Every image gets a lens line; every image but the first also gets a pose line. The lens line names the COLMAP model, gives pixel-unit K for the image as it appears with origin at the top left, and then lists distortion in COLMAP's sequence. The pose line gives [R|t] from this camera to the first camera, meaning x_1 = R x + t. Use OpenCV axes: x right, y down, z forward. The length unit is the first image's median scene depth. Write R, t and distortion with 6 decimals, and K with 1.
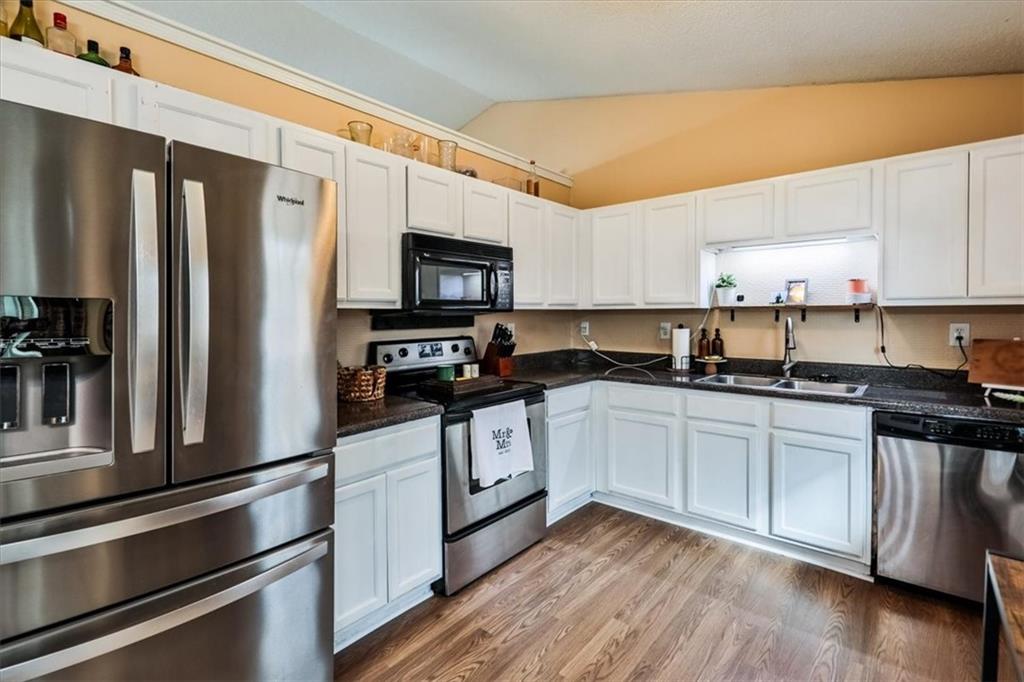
lens RADIAL K [[460.0, 0, 525.0], [0, 460.0, 322.5], [0, 0, 1]] dist [-0.000573, -0.000469]
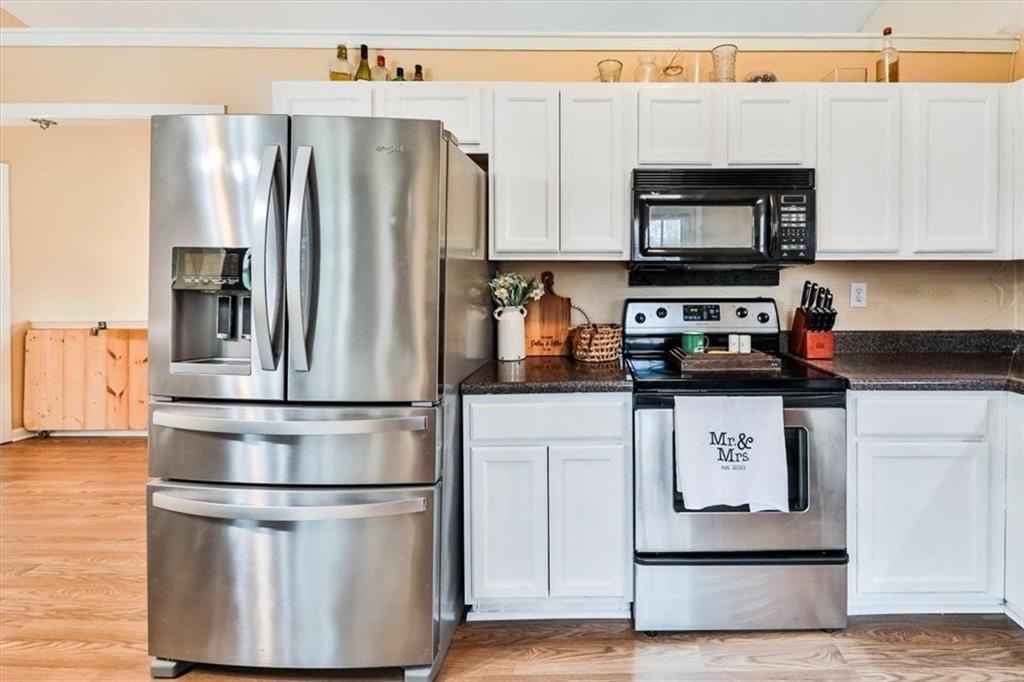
lens RADIAL K [[438.0, 0, 588.0], [0, 438.0, 282.8], [0, 0, 1]] dist [-0.000210, -0.002555]
pose [[0.650849, 0.010565, -0.759134, 0.247376], [-0.017739, 0.999842, -0.001294, 0.011786], [0.759000, 0.014308, 0.650933, 0.341648]]
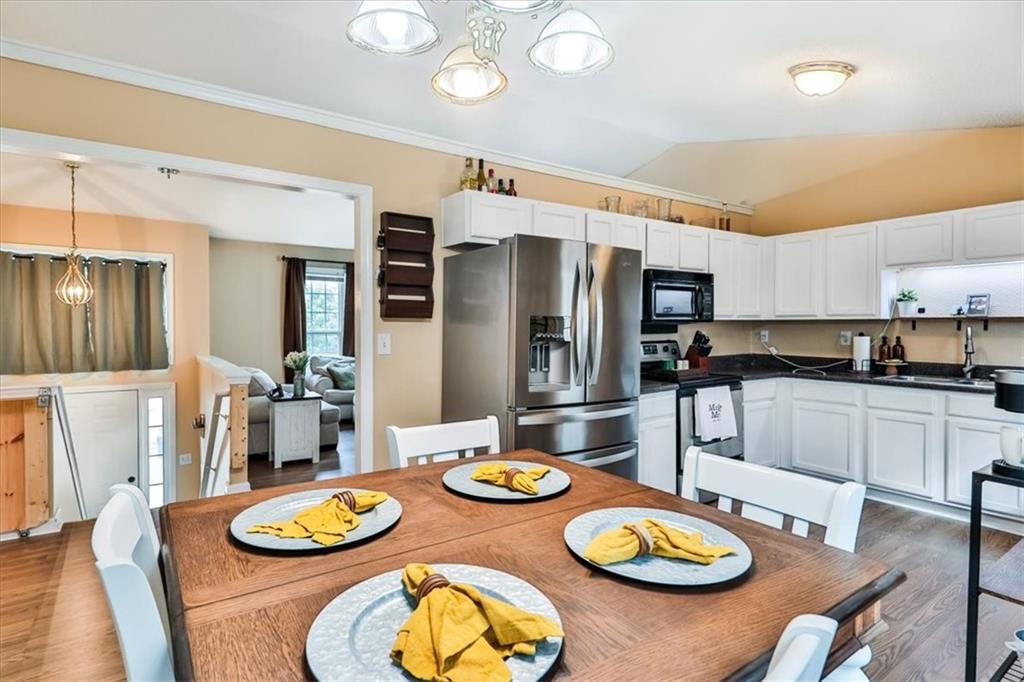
lens RADIAL K [[476.5, 0, 510.3], [0, 476.5, 330.5], [0, 0, 1]] dist [-0.002337, -0.001257]
pose [[0.954106, 0.006202, -0.299405, -0.176322], [-0.007370, 0.999969, -0.002772, 0.009590], [0.299379, 0.004852, 0.954122, -0.493022]]
